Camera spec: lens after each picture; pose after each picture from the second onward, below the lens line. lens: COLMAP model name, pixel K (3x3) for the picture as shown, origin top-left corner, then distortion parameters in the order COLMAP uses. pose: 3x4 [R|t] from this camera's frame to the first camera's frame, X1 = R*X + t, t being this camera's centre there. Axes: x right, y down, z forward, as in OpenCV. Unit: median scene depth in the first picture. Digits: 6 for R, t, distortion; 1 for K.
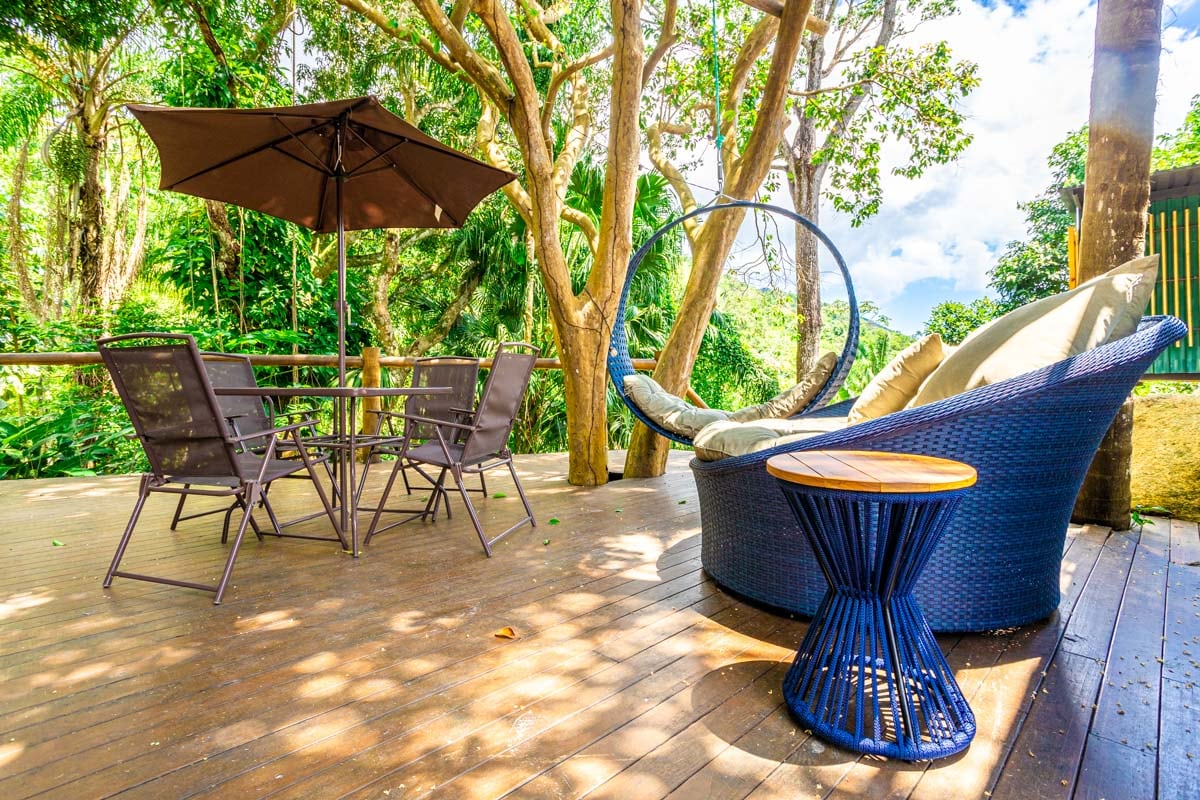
lens RADIAL K [[587.7, 0, 587.2], [0, 587.7, 398.7], [0, 0, 1]] dist [-0.058884, 0.034280]
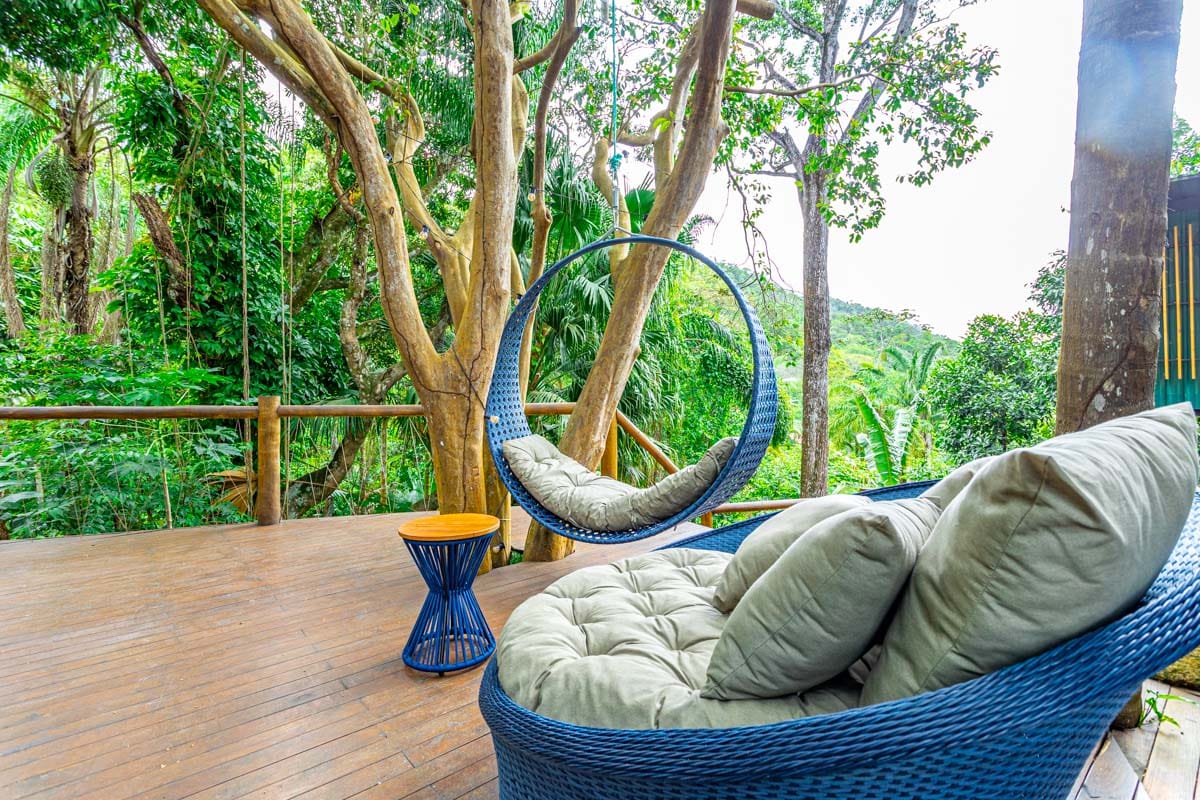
lens RADIAL K [[568.7, 0, 595.5], [0, 568.7, 398.4], [0, 0, 1]] dist [-0.001684, 0.000817]
pose [[0.997598, 0.001926, -0.069249, 0.132047], [-0.002137, 0.999993, -0.002969, -0.056153], [0.069242, 0.003110, 0.997595, 0.108147]]
